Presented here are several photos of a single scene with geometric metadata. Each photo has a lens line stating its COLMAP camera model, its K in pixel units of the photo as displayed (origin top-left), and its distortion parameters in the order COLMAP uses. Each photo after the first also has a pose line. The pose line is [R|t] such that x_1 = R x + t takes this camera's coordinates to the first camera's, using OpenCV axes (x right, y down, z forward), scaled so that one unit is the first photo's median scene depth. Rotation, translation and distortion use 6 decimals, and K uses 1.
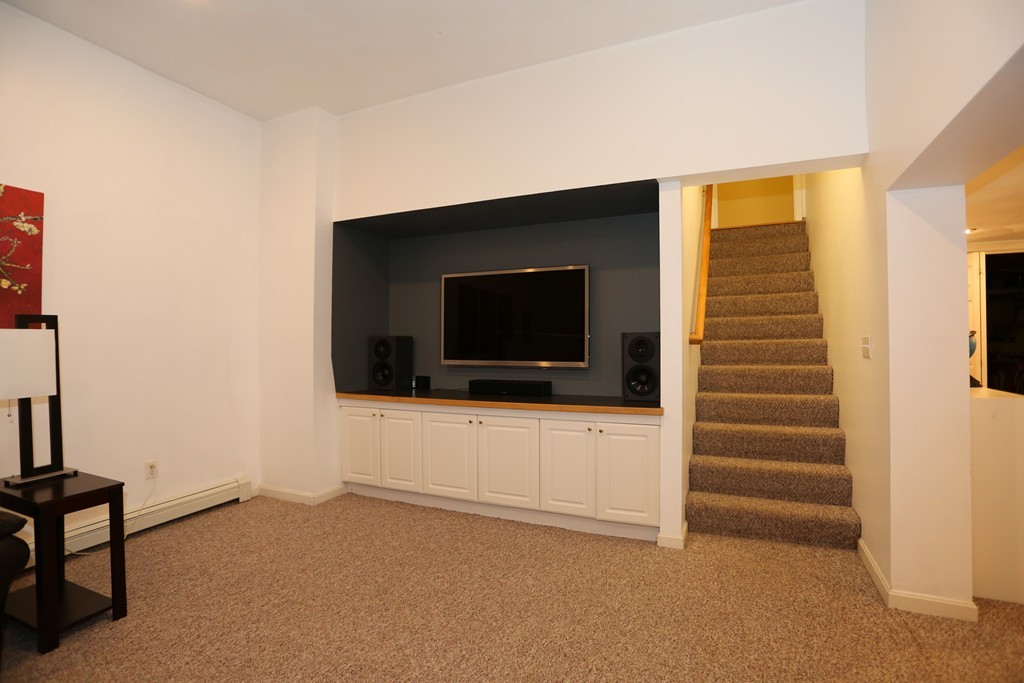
lens RADIAL K [[491.9, 0, 512.0], [0, 491.9, 341.5], [0, 0, 1]] dist [-0.069399, 0.025309]
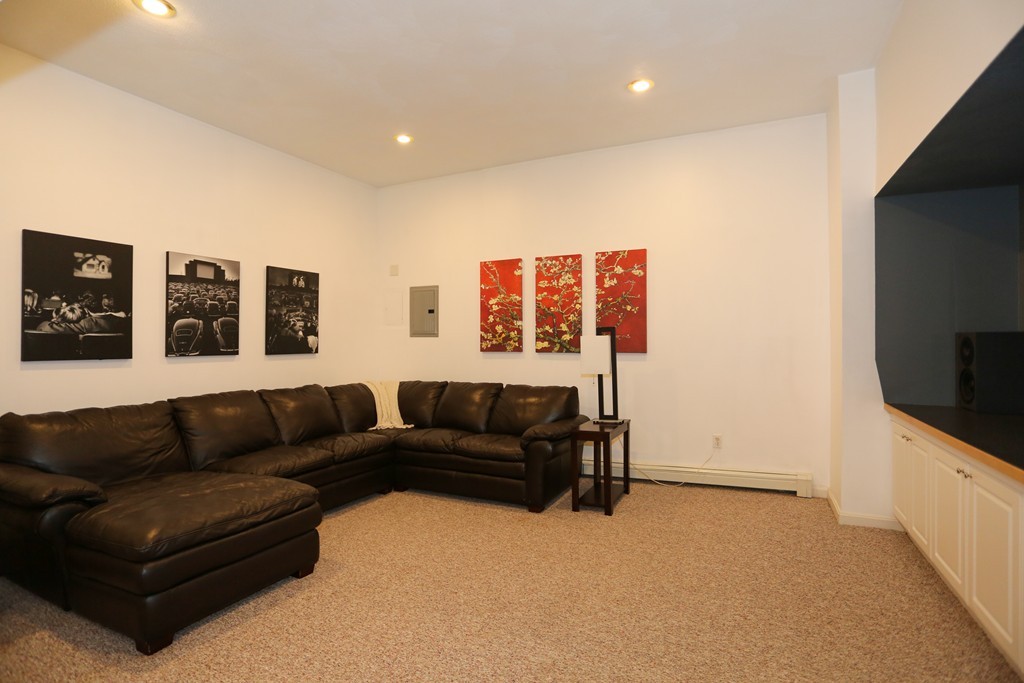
lens RADIAL K [[491.9, 0, 512.0], [0, 491.9, 341.5], [0, 0, 1]] dist [-0.069399, 0.025309]
pose [[-0.024522, 0.002665, -0.999696, 0.672176], [0.010783, 0.999939, 0.002401, -0.009592], [0.999641, -0.010721, -0.024549, 0.581207]]
